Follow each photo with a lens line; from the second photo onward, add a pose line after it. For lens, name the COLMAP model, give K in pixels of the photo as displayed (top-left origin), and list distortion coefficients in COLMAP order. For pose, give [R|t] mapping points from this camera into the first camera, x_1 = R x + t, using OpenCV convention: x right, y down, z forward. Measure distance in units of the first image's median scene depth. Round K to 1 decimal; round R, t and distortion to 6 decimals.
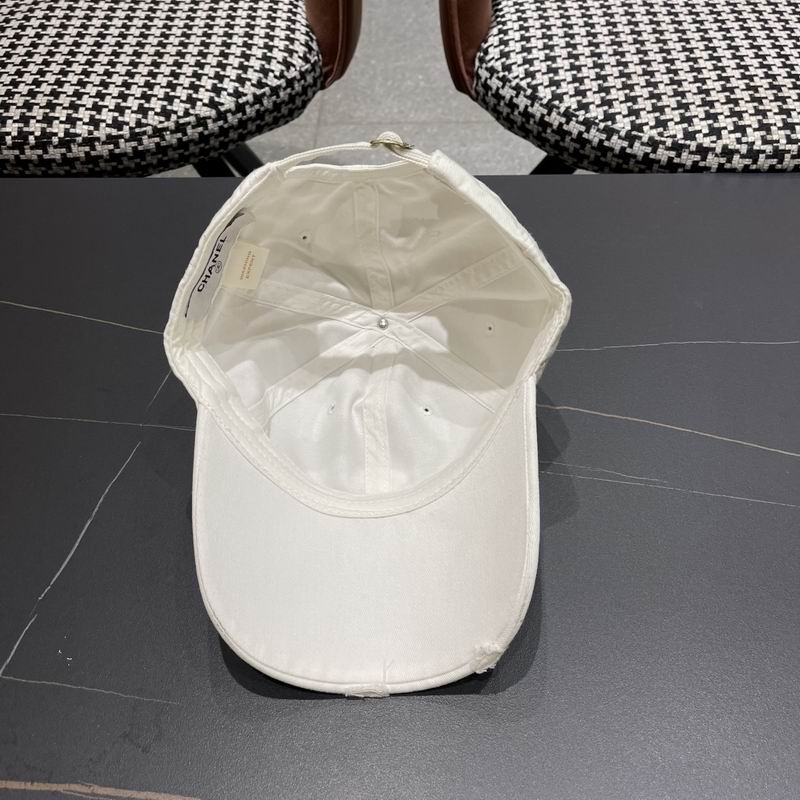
lens RADIAL K [[839.0, 0, 400.0], [0, 839.0, 414.2], [0, 0, 1]] dist [0.016278, 0.000000]
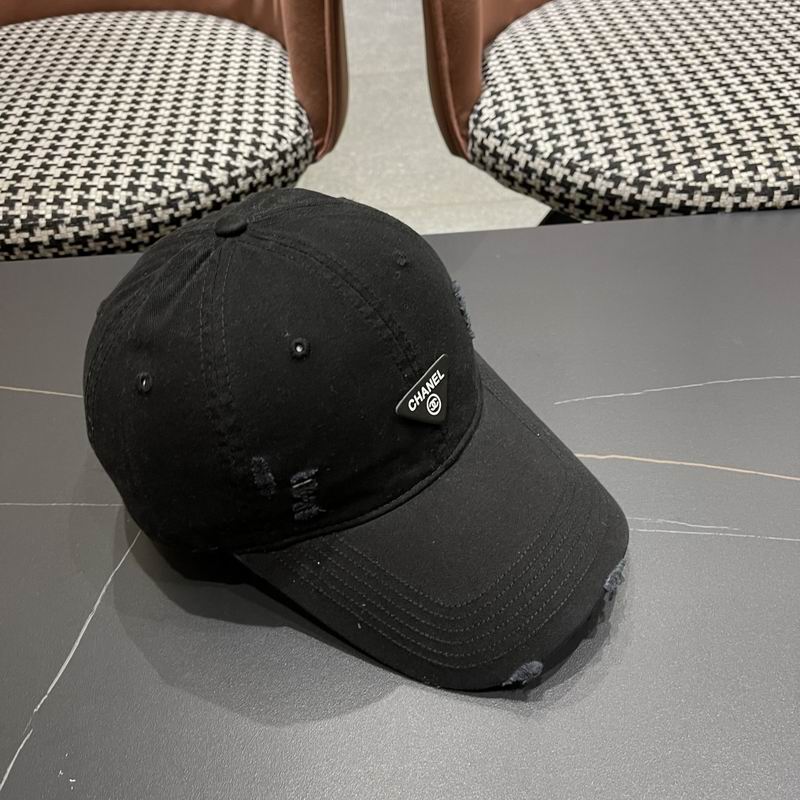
lens RADIAL K [[839.0, 0, 398.7], [0, 839.0, 413.0], [0, 0, 1]] dist [0.016278, 0.000000]
pose [[0.997904, -0.061796, 0.019184, -0.035203], [0.063599, 0.991330, -0.114981, 0.025724], [-0.011912, 0.115960, 0.993182, 0.067201]]
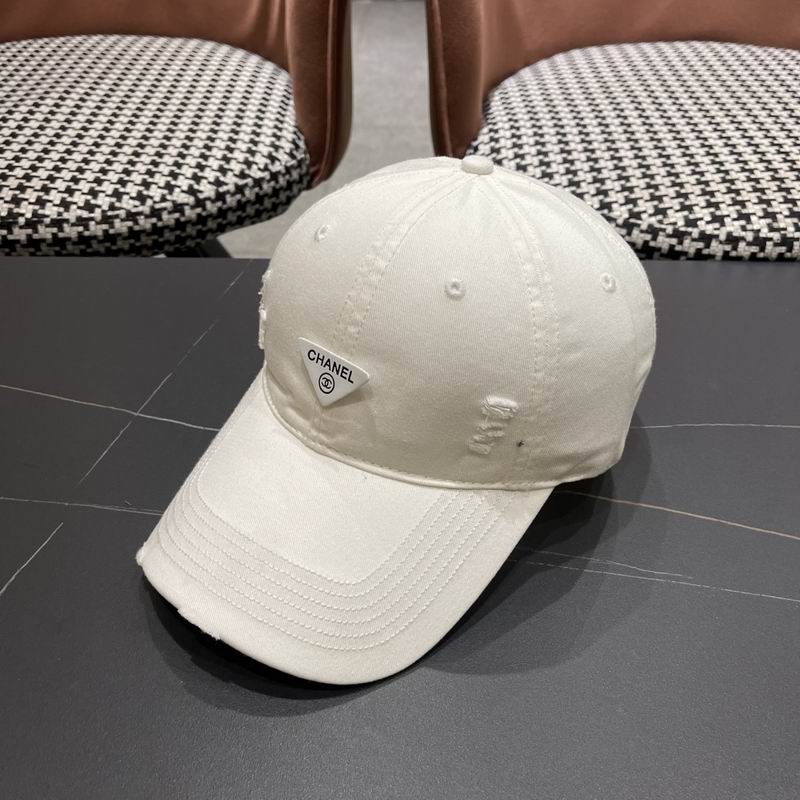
lens RADIAL K [[839.0, 0, 396.9], [0, 839.0, 404.3], [0, 0, 1]] dist [0.016278, 0.000000]
pose [[0.999852, 0.017184, -0.000774, 0.016982], [-0.017010, 0.981031, -0.193102, 0.052282], [-0.002559, 0.193087, 0.981178, 0.106147]]
